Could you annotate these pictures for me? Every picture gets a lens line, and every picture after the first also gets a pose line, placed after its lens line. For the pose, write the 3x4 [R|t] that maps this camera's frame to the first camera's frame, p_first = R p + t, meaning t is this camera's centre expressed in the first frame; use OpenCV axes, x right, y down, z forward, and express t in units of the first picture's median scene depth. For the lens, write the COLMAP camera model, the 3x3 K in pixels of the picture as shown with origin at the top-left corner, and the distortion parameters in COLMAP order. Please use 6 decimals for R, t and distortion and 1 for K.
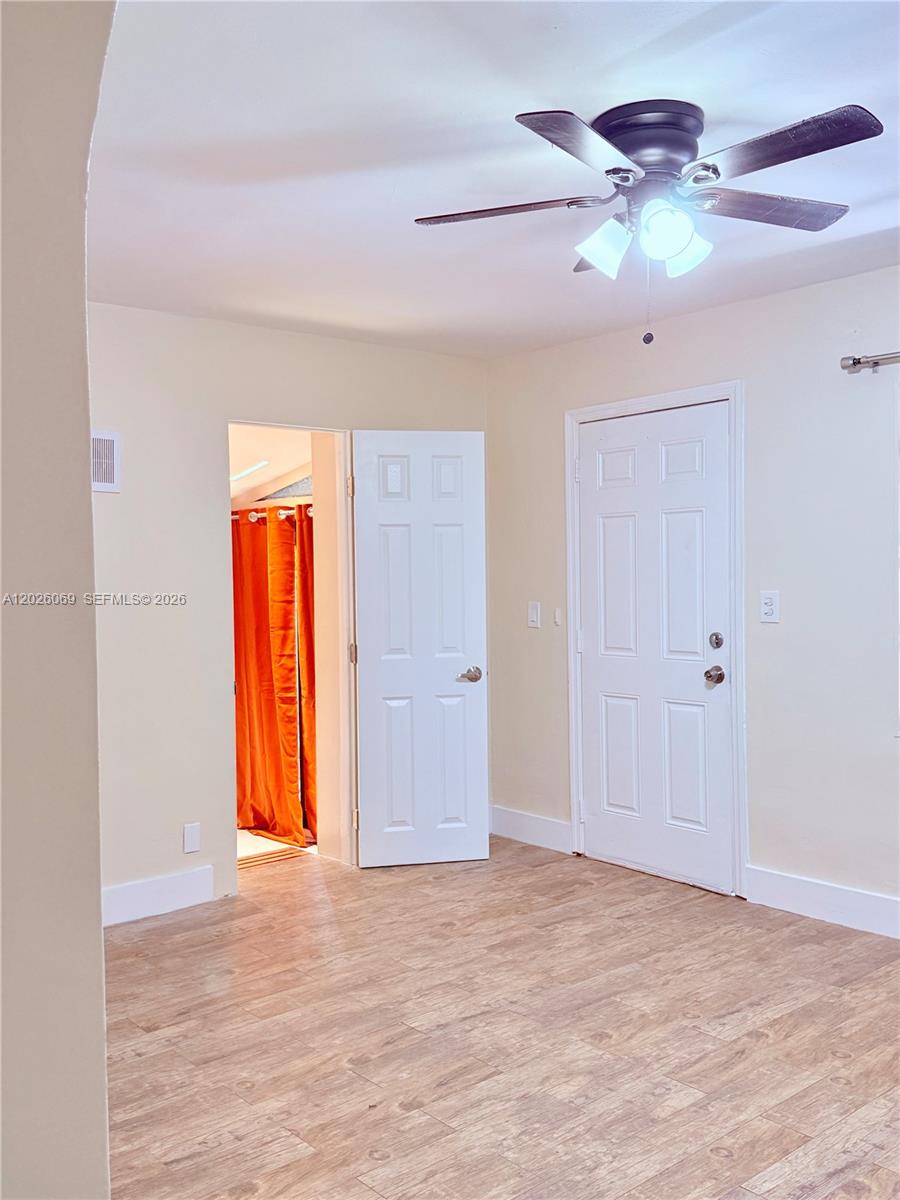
lens RADIAL K [[1087.4, 0, 443.0], [0, 1087.4, 604.3], [0, 0, 1]] dist [0.198000, -0.446397]
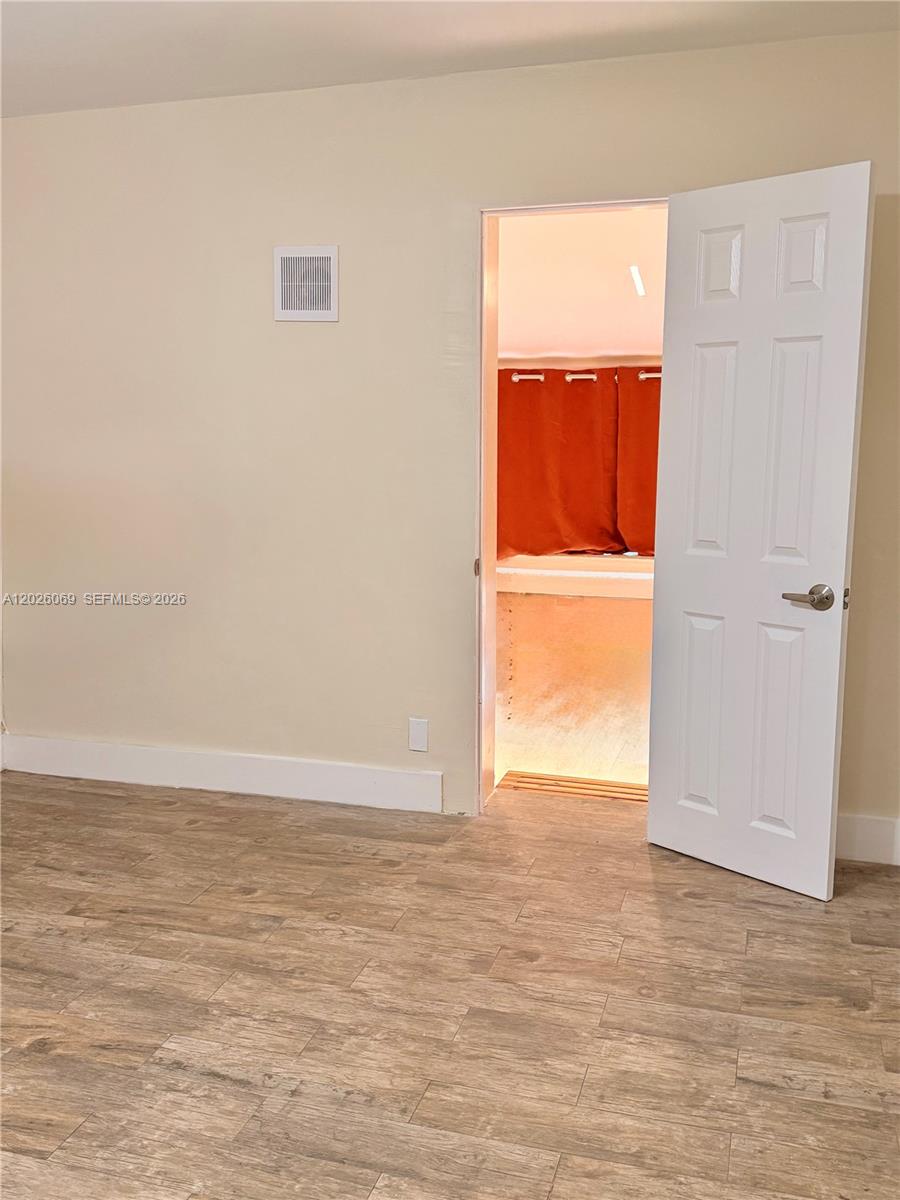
lens RADIAL K [[1087.4, 0, 443.0], [0, 1087.4, 604.3], [0, 0, 1]] dist [0.198000, -0.446397]
pose [[0.537855, 0.152635, -0.829105, 0.519671], [-0.035207, 0.986682, 0.158805, -0.024753], [0.842302, -0.056224, 0.536066, 0.635954]]
